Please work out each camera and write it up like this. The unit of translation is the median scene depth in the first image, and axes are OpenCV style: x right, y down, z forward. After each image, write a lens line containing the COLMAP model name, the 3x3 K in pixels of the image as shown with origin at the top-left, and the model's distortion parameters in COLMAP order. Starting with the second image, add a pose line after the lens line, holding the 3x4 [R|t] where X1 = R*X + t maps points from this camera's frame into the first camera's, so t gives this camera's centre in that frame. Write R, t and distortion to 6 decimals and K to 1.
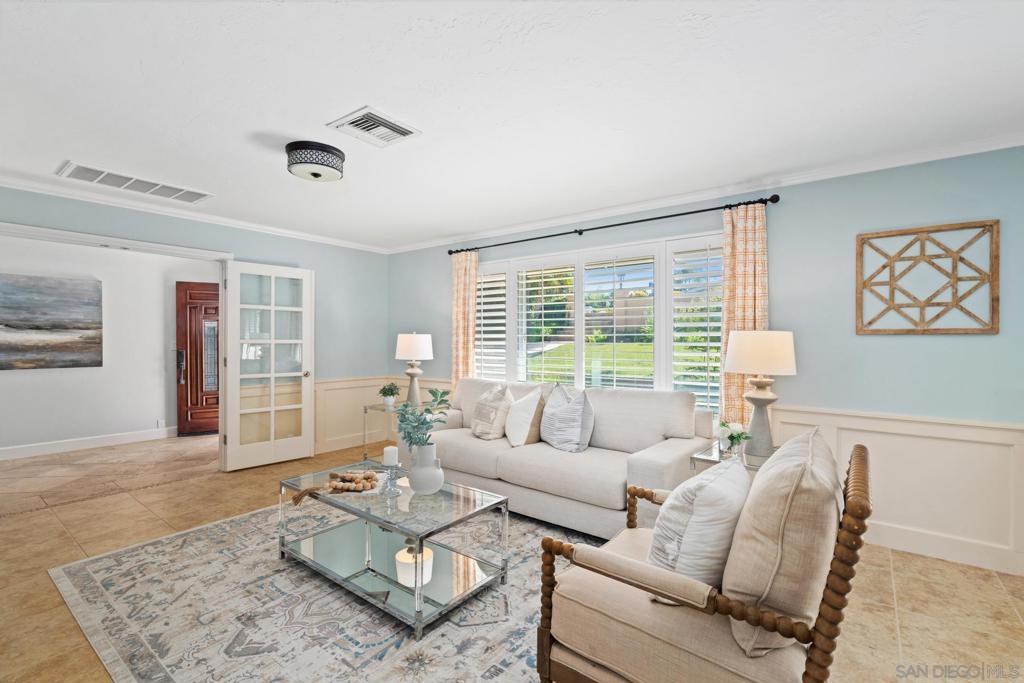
lens RADIAL K [[463.4, 0, 520.1], [0, 463.4, 345.8], [0, 0, 1]] dist [-0.003679, 0.003053]
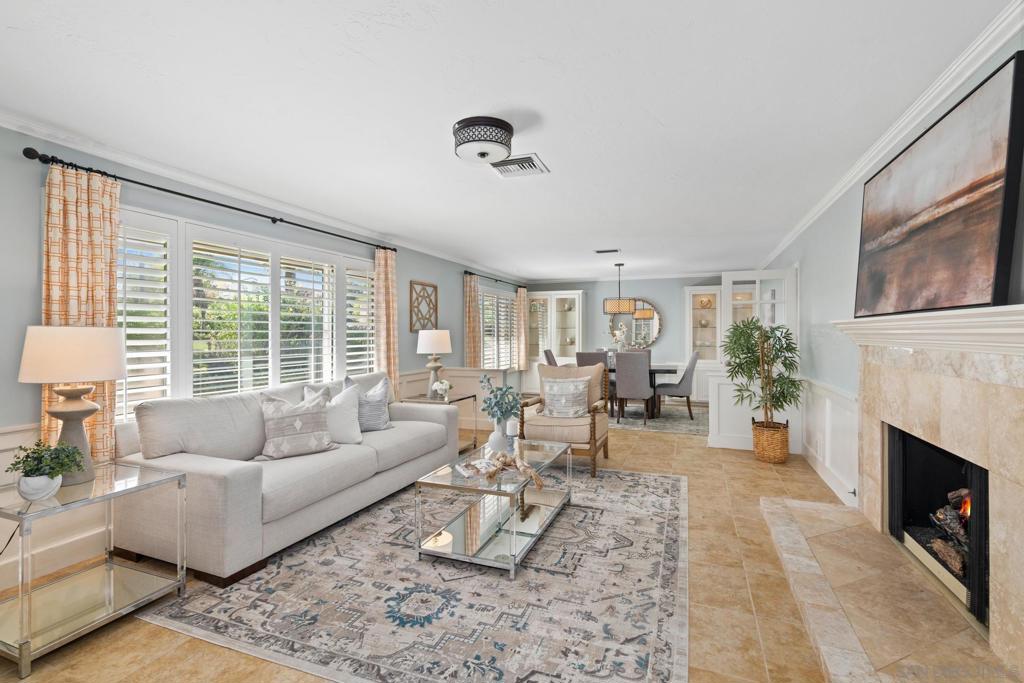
lens RADIAL K [[463.4, 0, 517.7], [0, 463.4, 333.9], [0, 0, 1]] dist [-0.003679, 0.003053]
pose [[-0.281949, 0.005416, 0.959414, -1.366497], [0.028609, 0.999587, 0.002765, -0.011218], [-0.959003, 0.028227, -0.281988, 1.226872]]
